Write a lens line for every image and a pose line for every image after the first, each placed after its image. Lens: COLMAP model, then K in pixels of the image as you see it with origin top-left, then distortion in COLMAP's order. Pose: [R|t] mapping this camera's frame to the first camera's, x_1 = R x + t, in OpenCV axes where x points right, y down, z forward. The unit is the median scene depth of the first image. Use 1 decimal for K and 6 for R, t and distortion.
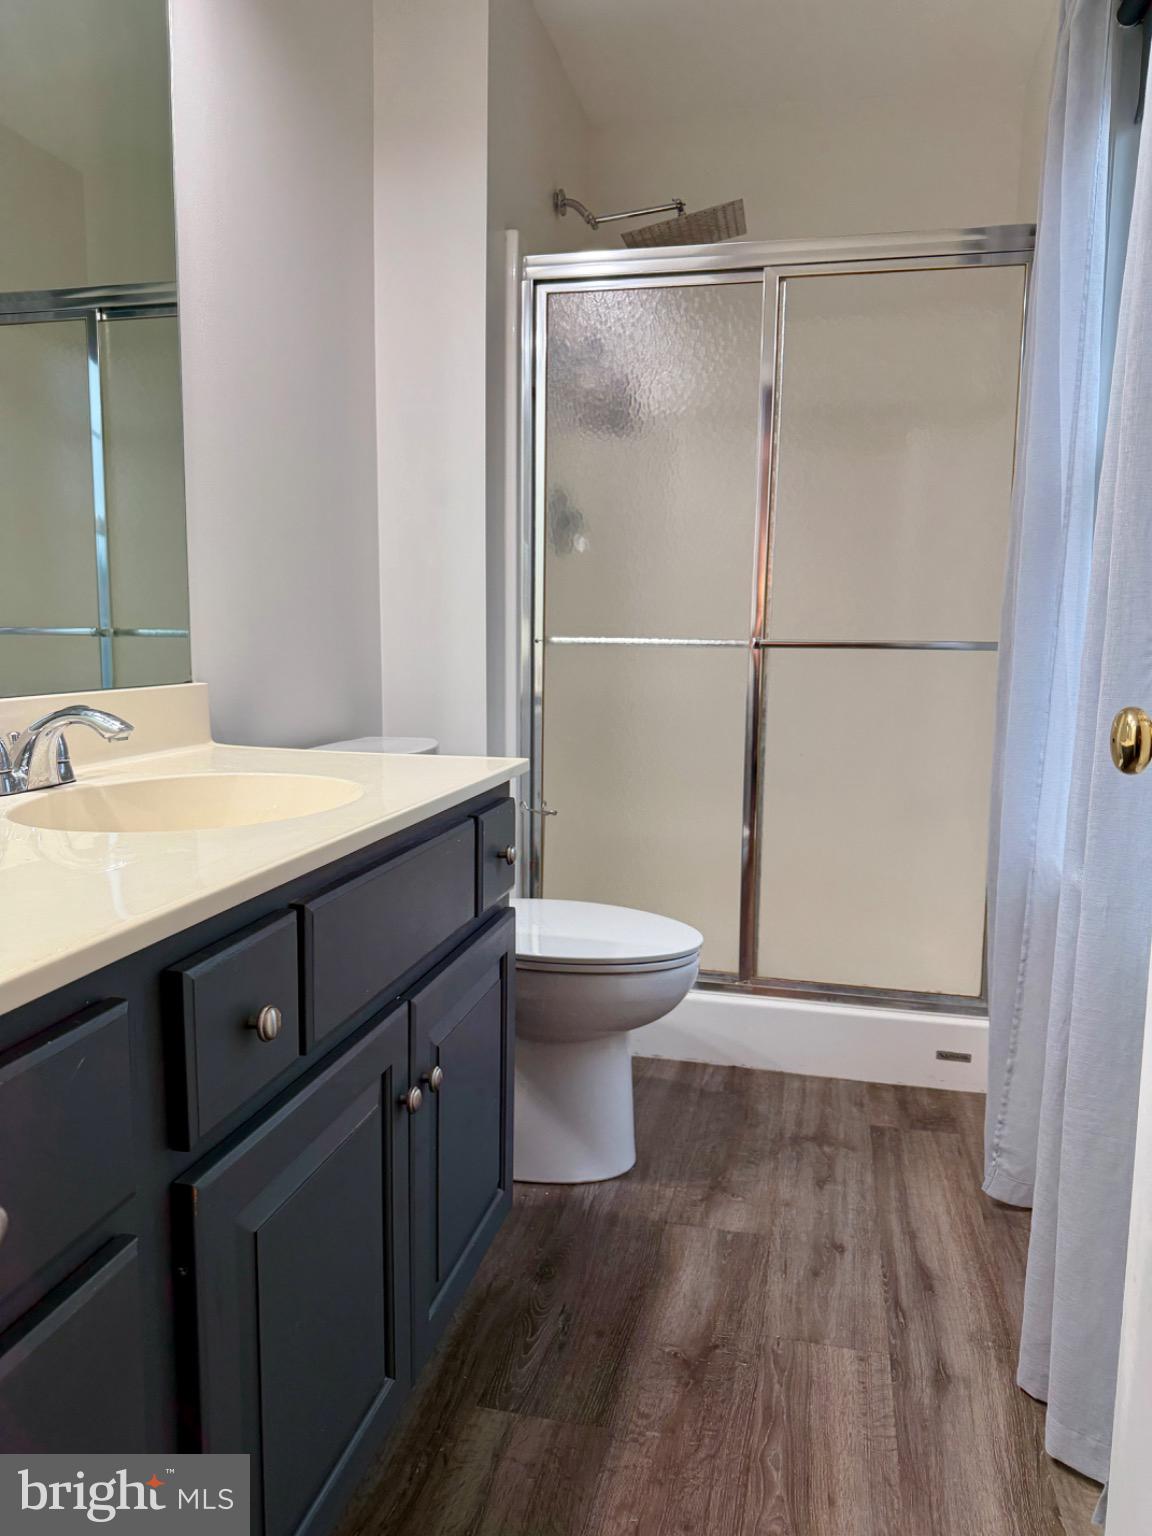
lens RADIAL K [[1058.2, 0, 576.0], [0, 1058.2, 768.0], [0, 0, 1]] dist [0.034088, -0.043553]
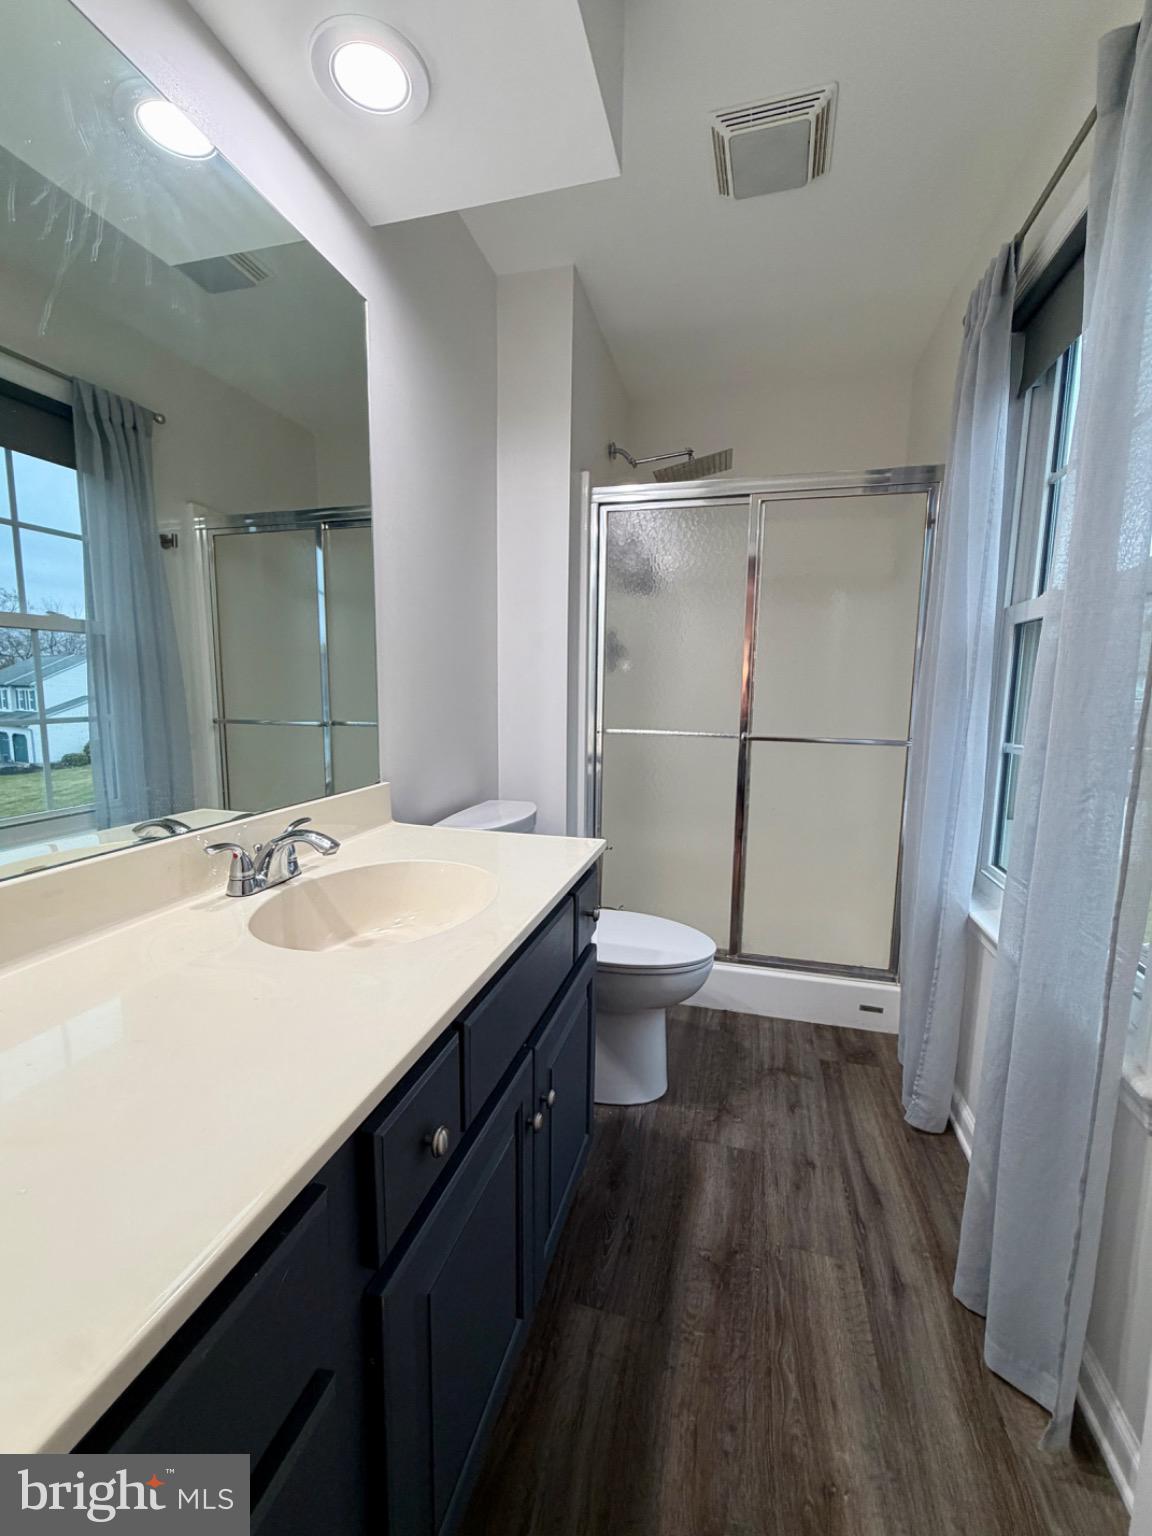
lens RADIAL K [[617.3, 0, 576.0], [0, 617.3, 768.0], [0, 0, 1]] dist [-0.001560, 0.000078]
pose [[0.999264, 0.004291, -0.038115, -0.049701], [-0.004170, 0.999986, 0.003253, -0.102881], [0.038129, -0.003092, 0.999268, 0.134897]]
